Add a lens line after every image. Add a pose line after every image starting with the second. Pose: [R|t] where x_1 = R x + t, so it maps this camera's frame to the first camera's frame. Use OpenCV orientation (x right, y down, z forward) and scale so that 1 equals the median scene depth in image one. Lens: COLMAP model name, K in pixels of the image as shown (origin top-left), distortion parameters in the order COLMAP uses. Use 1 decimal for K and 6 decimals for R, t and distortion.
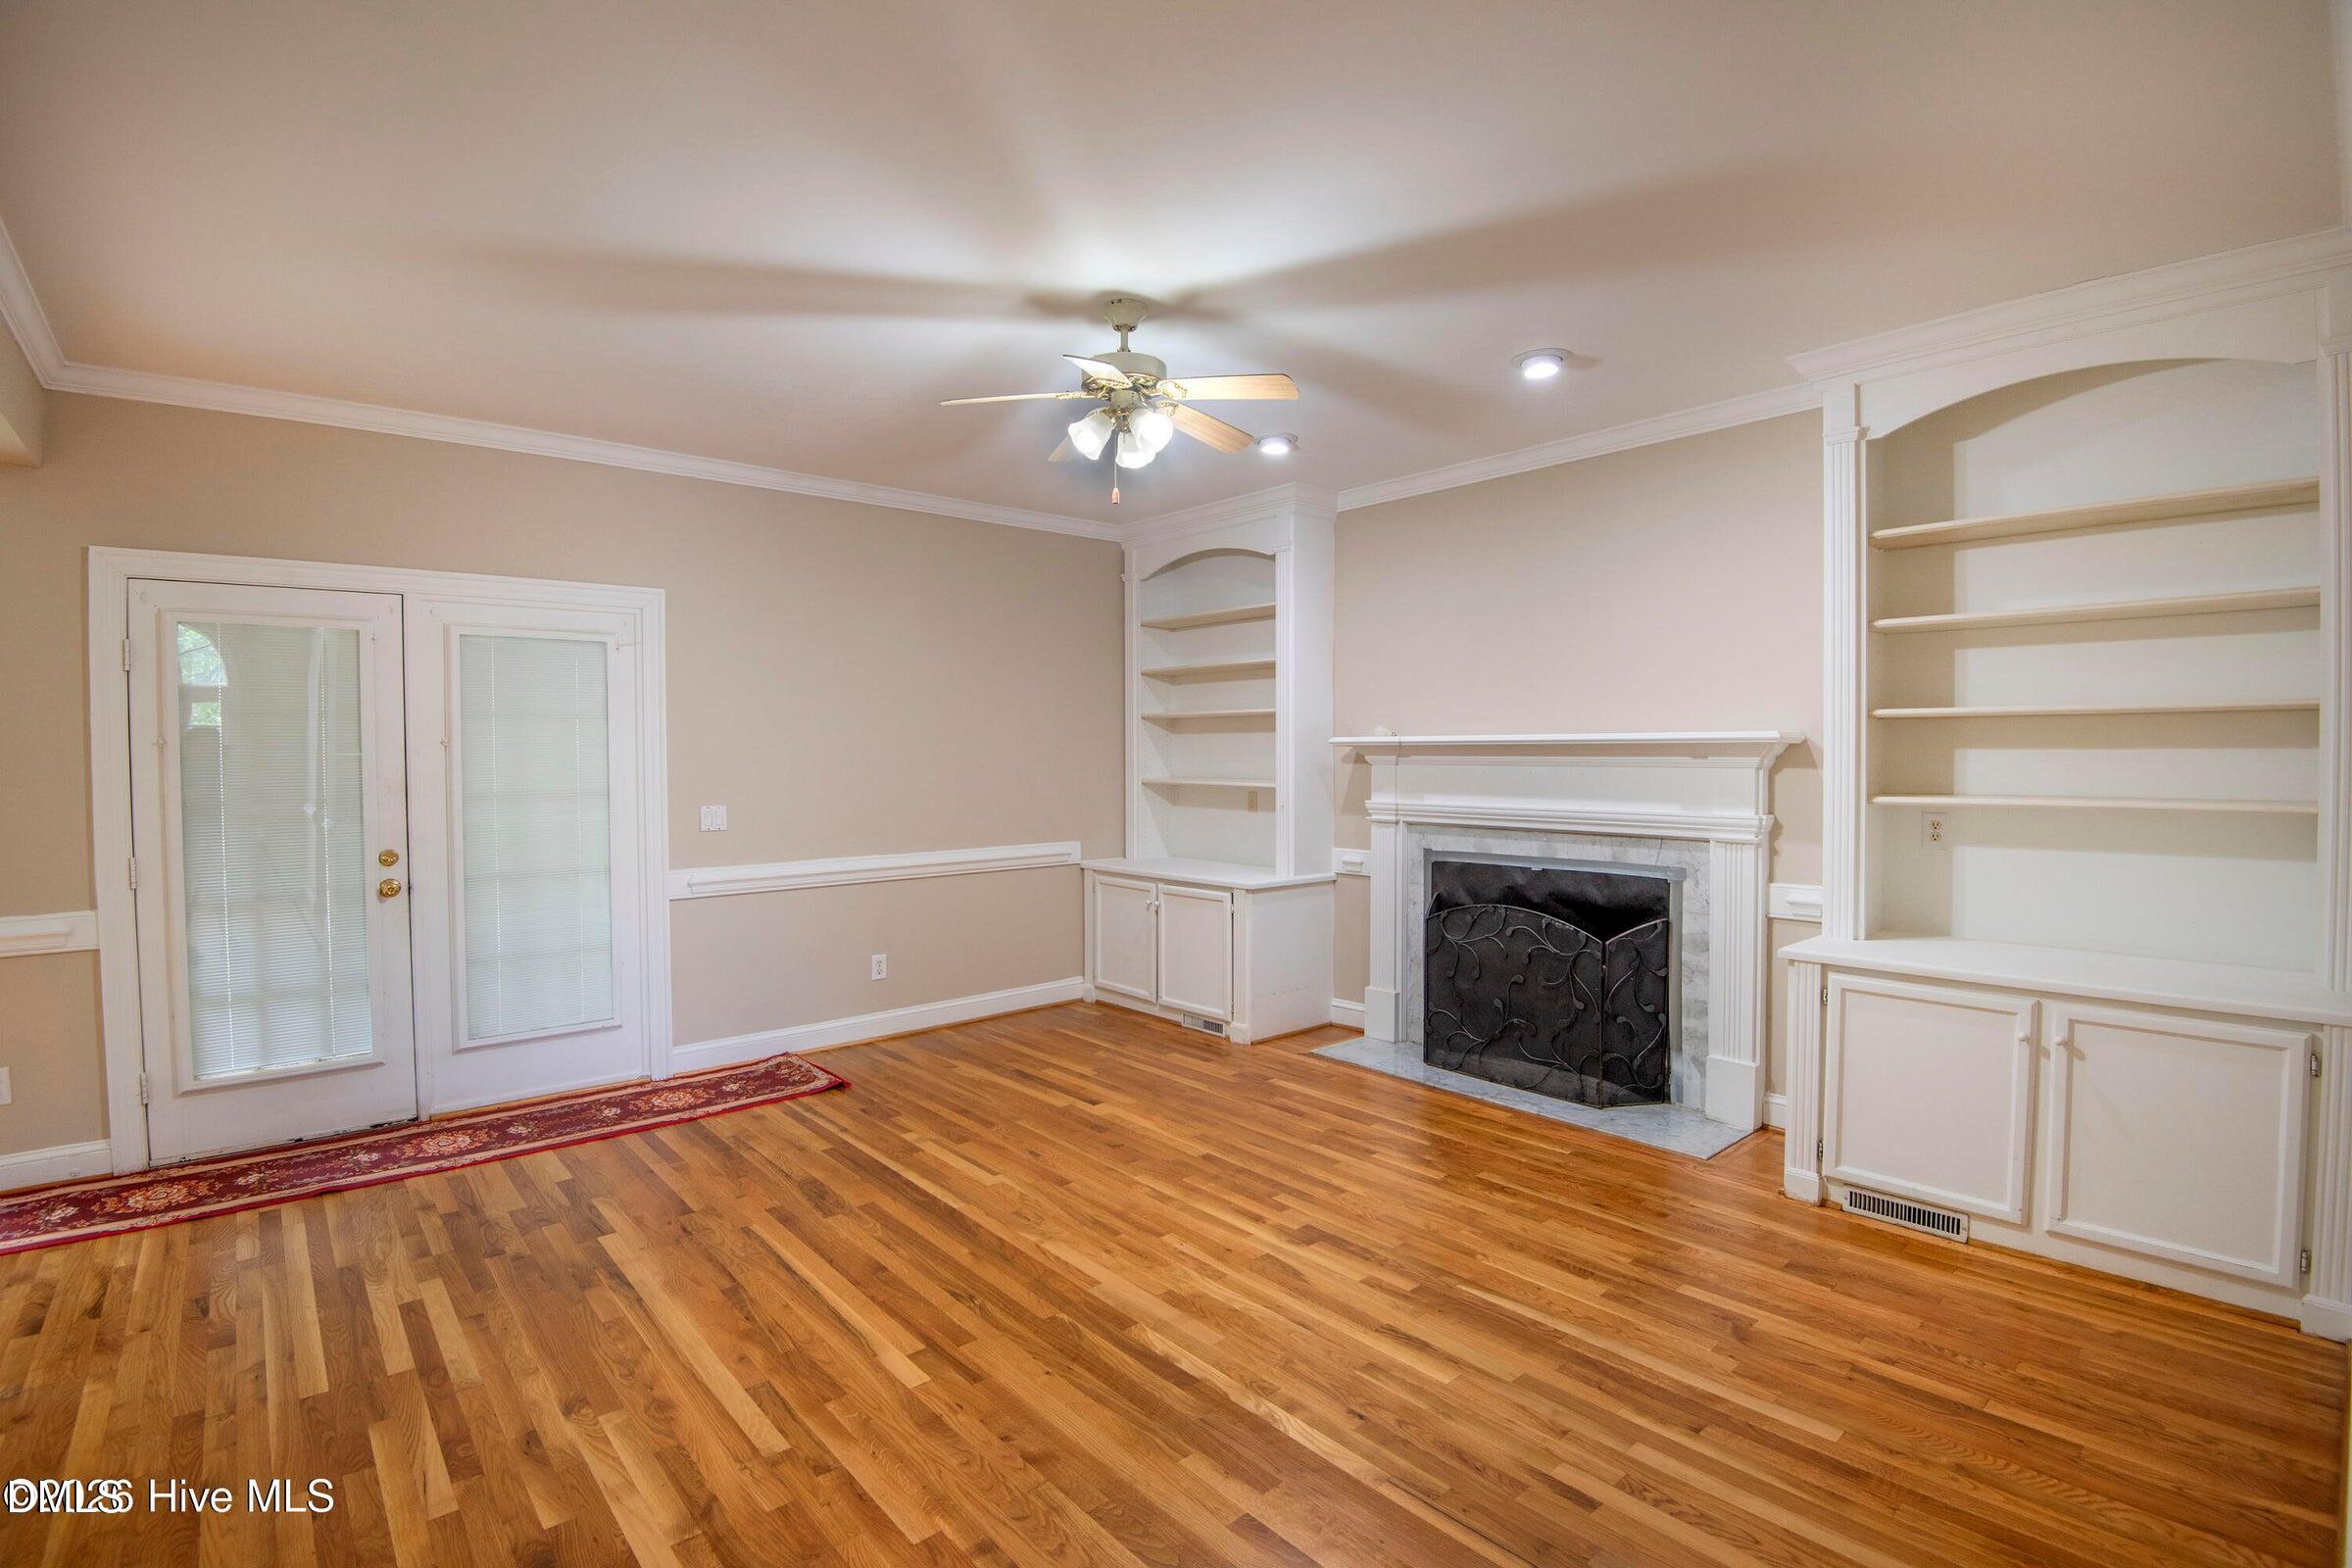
lens RADIAL K [[1088.3, 0, 1176.0], [0, 1088.3, 784.0], [0, 0, 1]] dist [-0.037895, -0.000774]
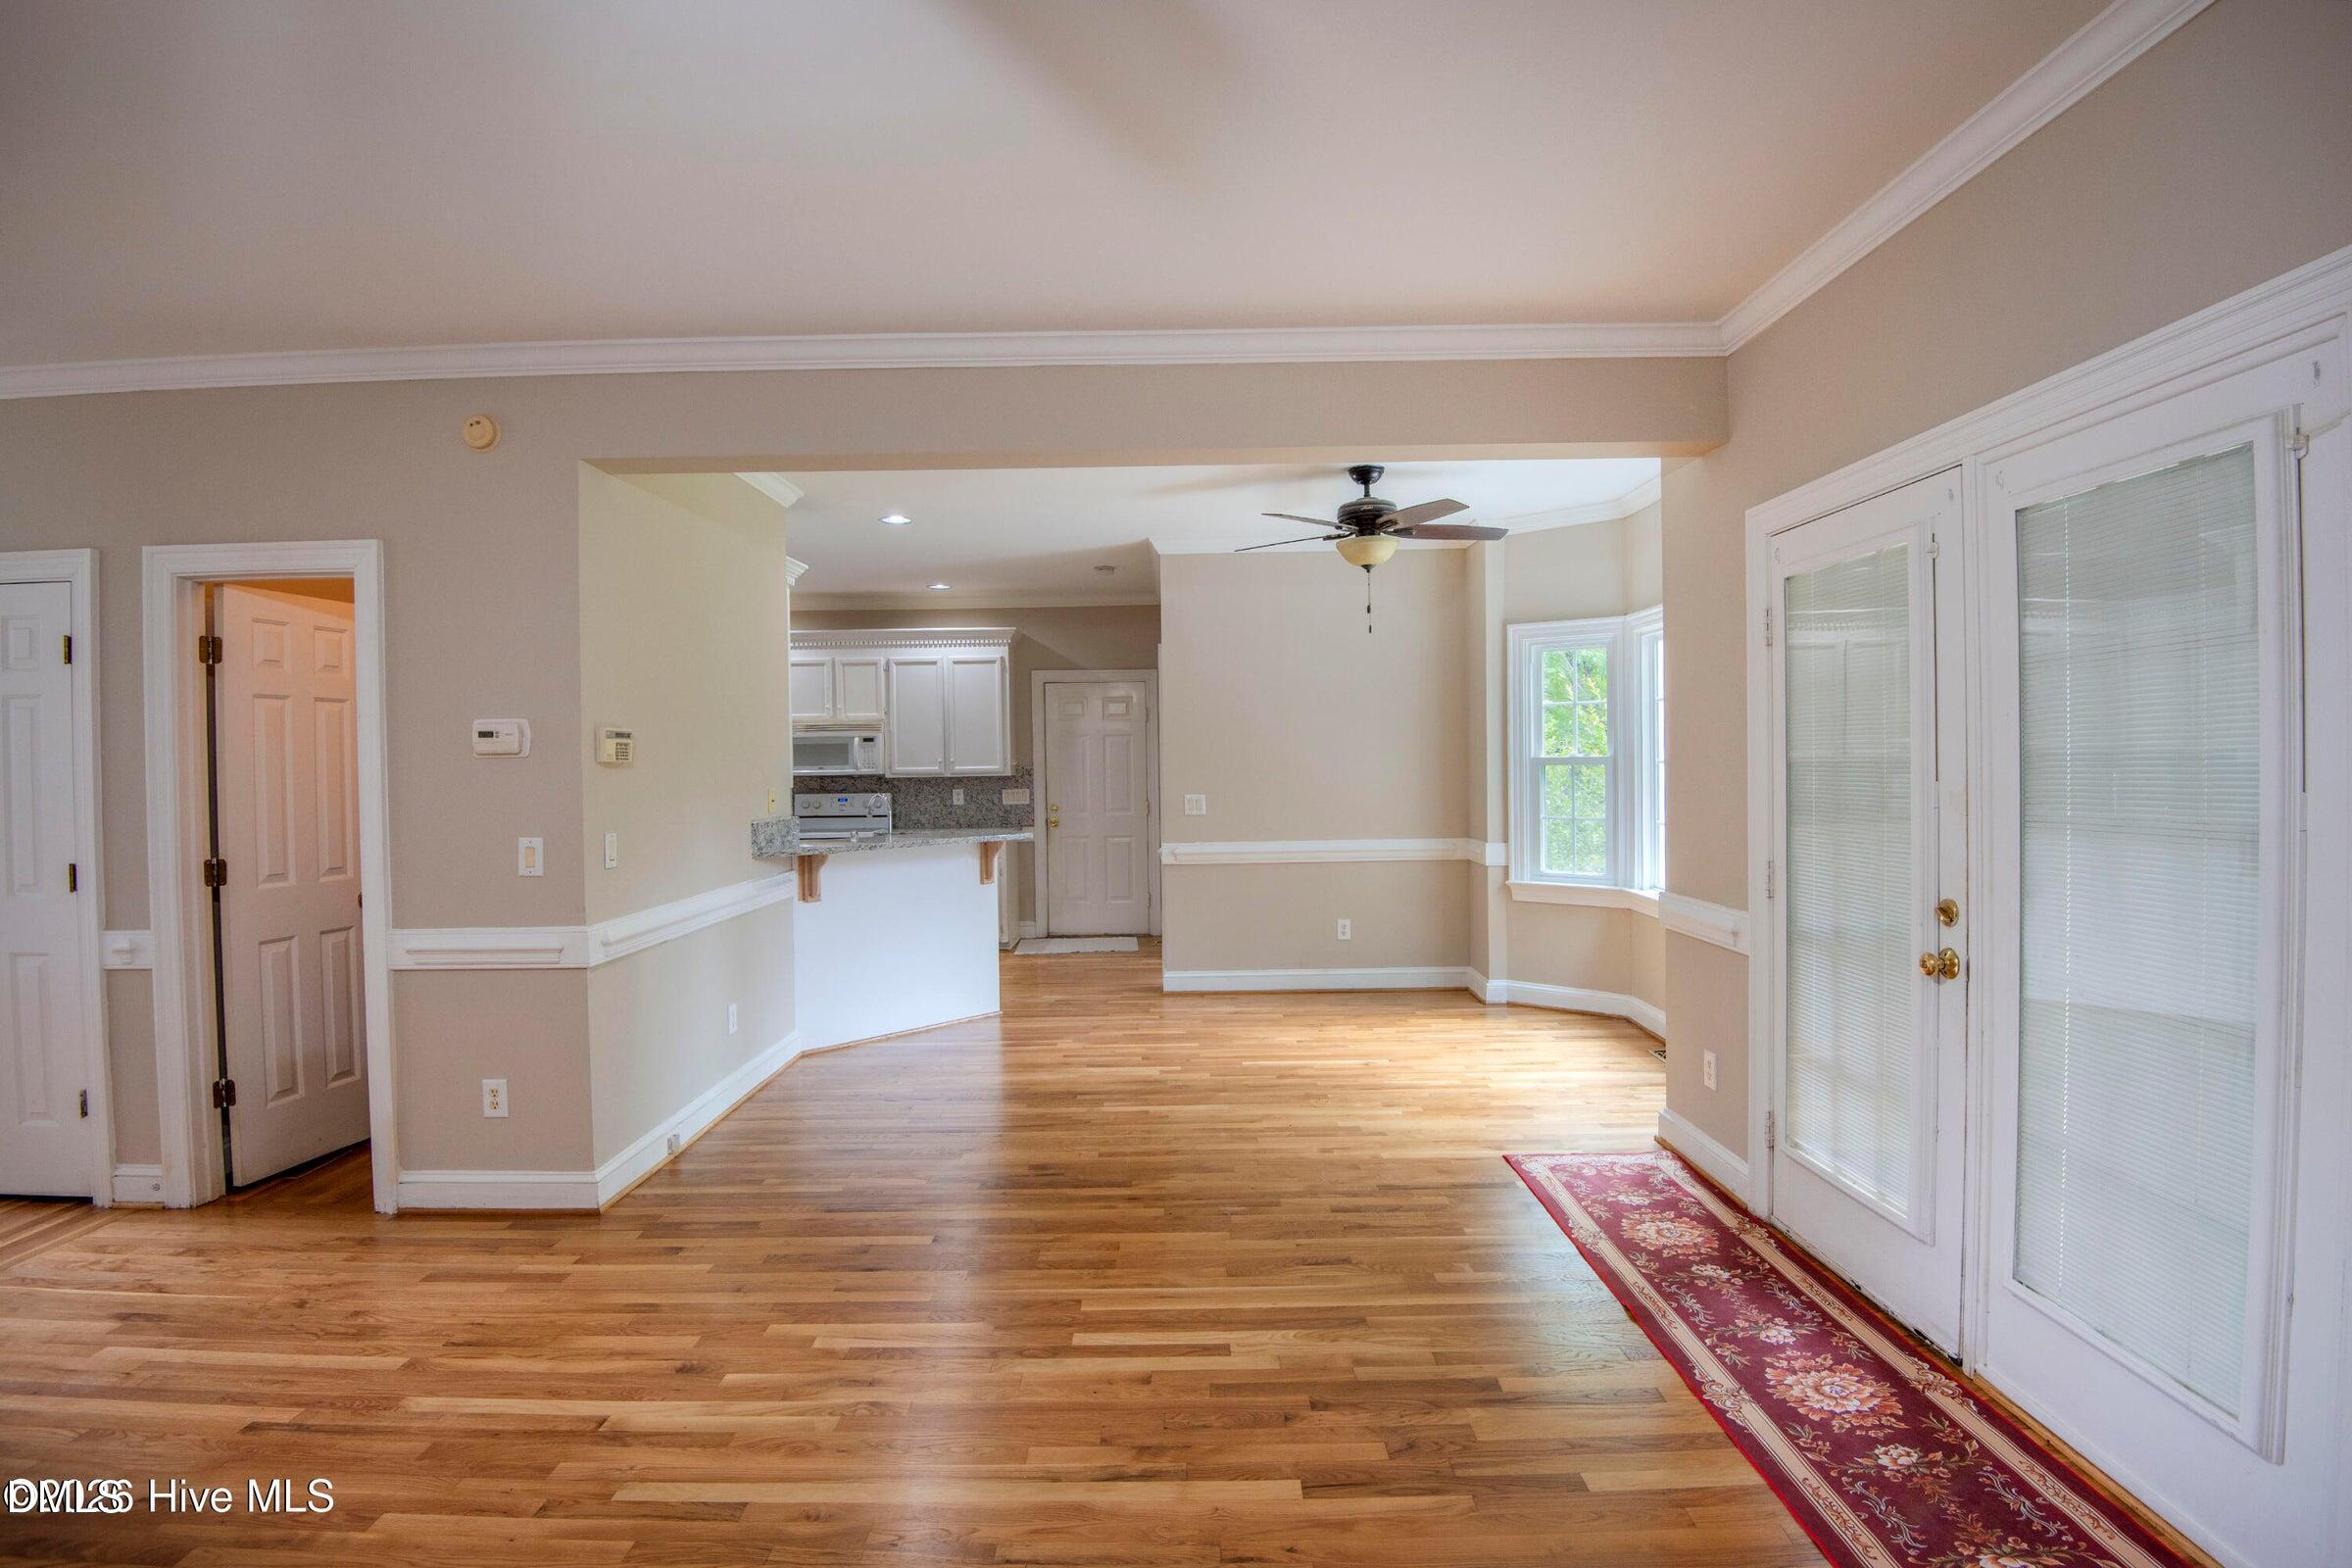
lens RADIAL K [[1088.3, 0, 1176.0], [0, 1088.3, 784.0], [0, 0, 1]] dist [-0.037895, -0.000774]
pose [[-0.659144, 0.027305, -0.751521, -0.004884], [-0.002866, 0.999242, 0.038818, -0.027443], [0.752011, 0.027740, -0.658566, 1.180098]]
